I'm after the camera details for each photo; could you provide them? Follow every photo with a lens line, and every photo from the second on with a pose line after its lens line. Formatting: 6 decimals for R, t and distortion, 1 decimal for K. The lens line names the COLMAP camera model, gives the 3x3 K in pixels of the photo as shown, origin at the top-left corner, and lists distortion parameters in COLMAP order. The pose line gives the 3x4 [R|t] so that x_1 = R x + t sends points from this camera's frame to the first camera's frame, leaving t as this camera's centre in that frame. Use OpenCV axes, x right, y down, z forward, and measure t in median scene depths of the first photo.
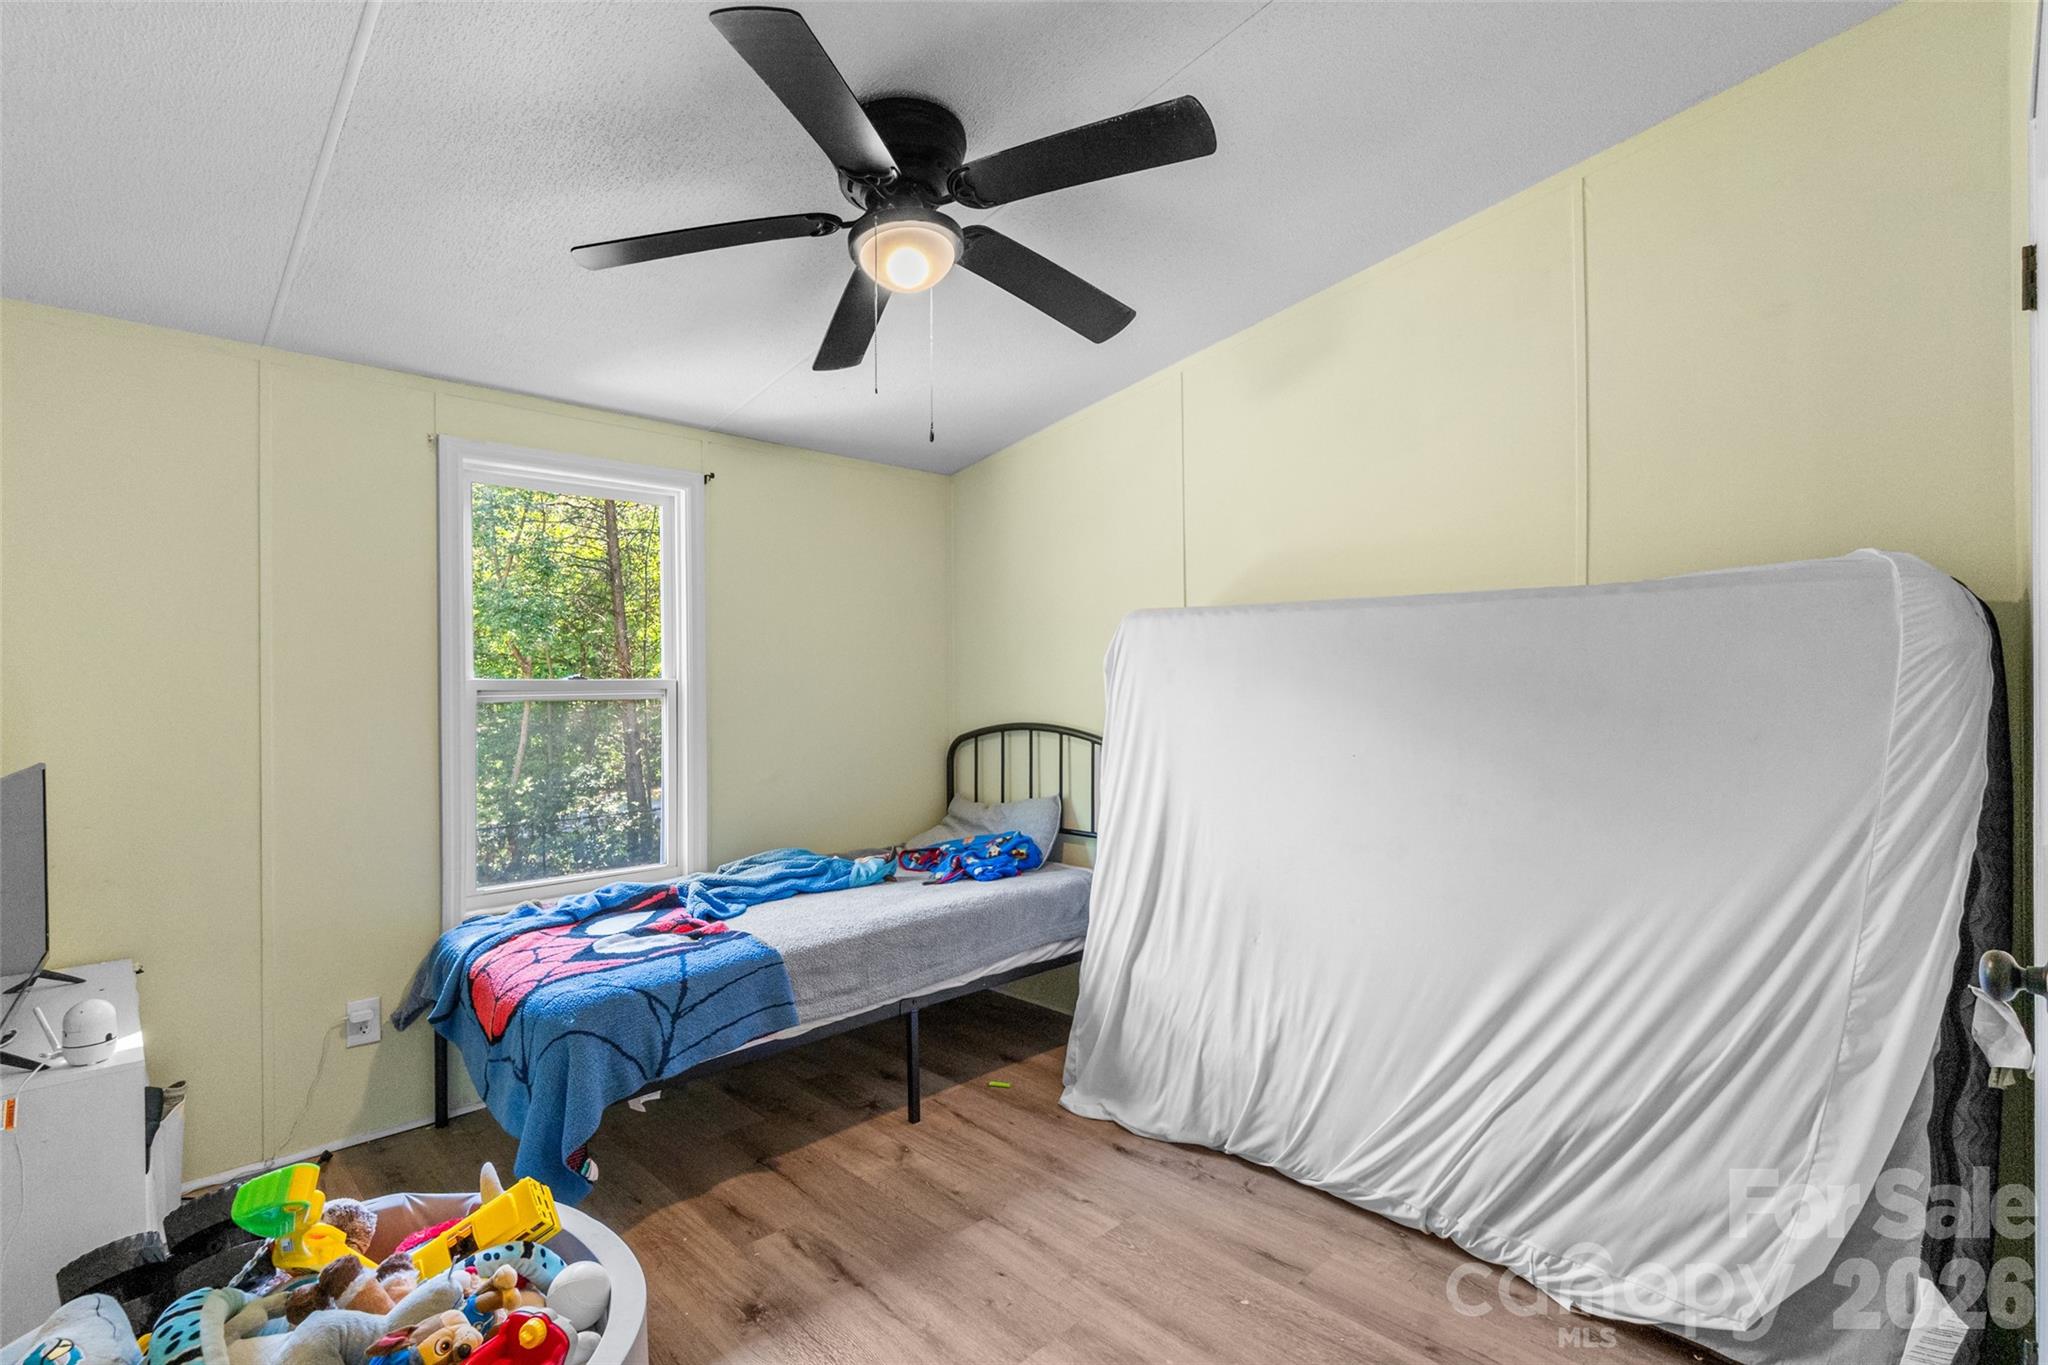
lens RADIAL K [[974.0, 0, 1024.0], [0, 974.0, 682.5], [0, 0, 1]] dist [-0.002826, -0.000250]
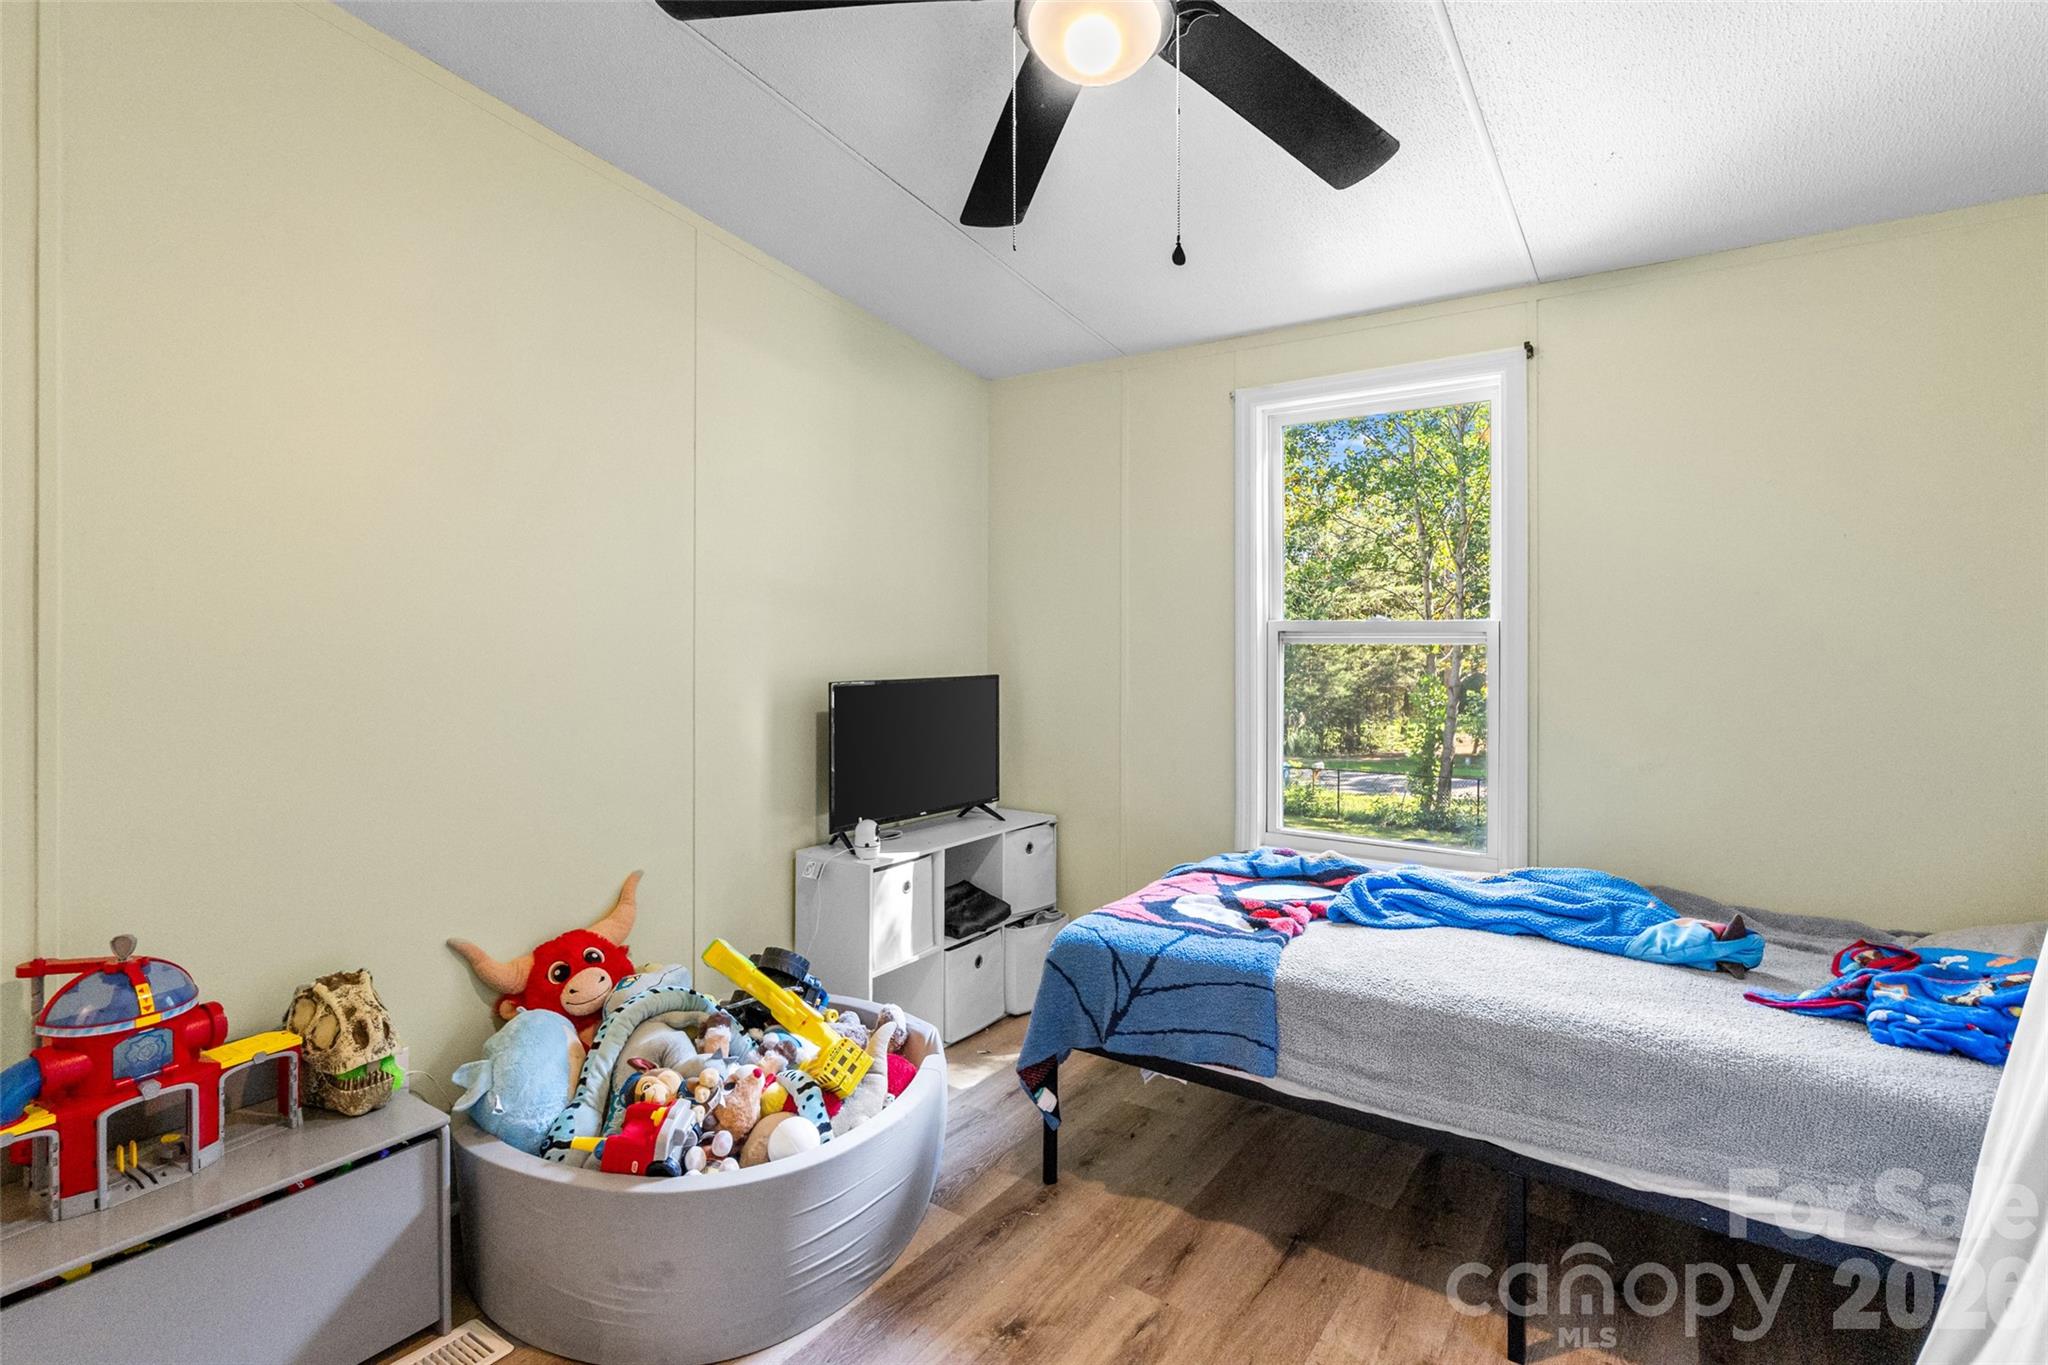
lens RADIAL K [[952.9, 0, 1030.8], [0, 952.9, 641.3], [0, 0, 1]] dist [-0.003656, -0.000662]
pose [[0.157441, 0.005755, -0.987512, 0.451631], [0.006309, 0.999957, 0.006833, 0.007143], [0.987508, -0.007306, 0.157397, 0.683508]]
